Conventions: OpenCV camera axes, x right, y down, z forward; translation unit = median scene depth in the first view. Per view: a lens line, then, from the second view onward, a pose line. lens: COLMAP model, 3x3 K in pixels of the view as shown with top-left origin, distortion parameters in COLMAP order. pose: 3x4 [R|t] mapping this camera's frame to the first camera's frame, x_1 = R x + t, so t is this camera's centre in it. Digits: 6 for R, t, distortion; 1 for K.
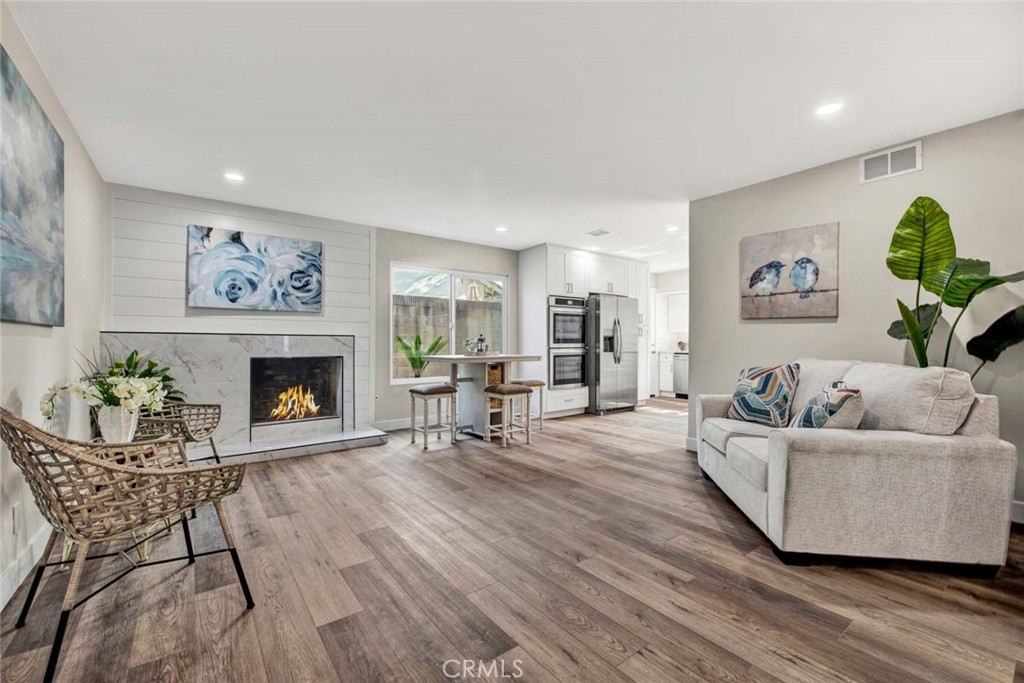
lens RADIAL K [[423.5, 0, 534.1], [0, 423.5, 346.0], [0, 0, 1]] dist [-0.001607, 0.000058]
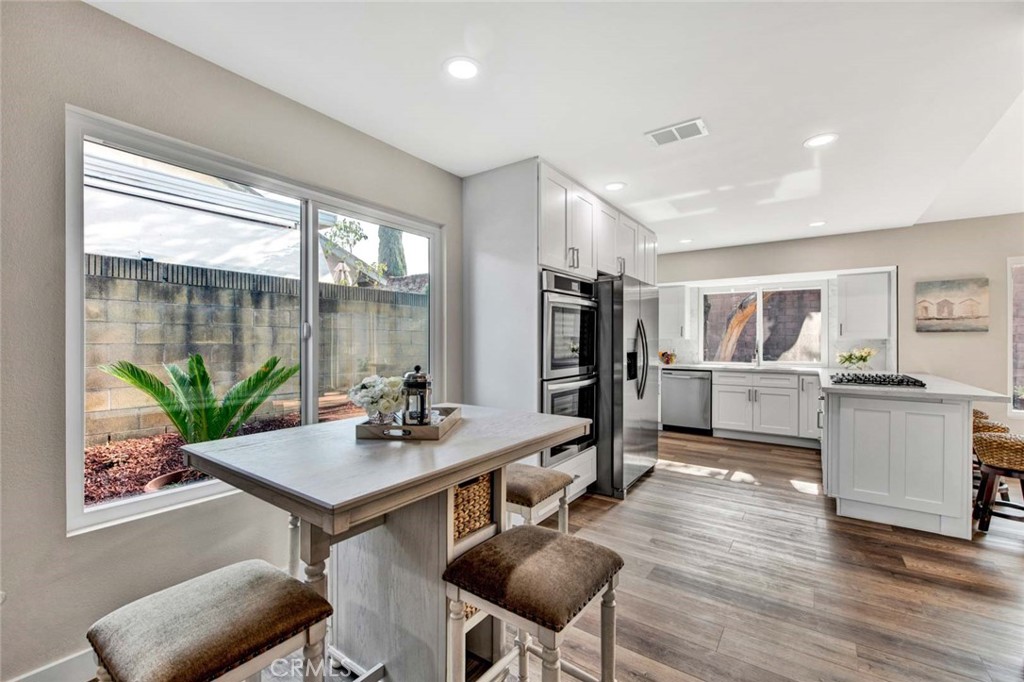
lens RADIAL K [[423.5, 0, 558.4], [0, 423.5, 345.5], [0, 0, 1]] dist [-0.001607, 0.000058]
pose [[0.942208, -0.001220, 0.335025, -0.098381], [0.001532, 0.999999, -0.000667, -0.031007], [-0.335024, 0.001141, 0.942209, 0.508523]]
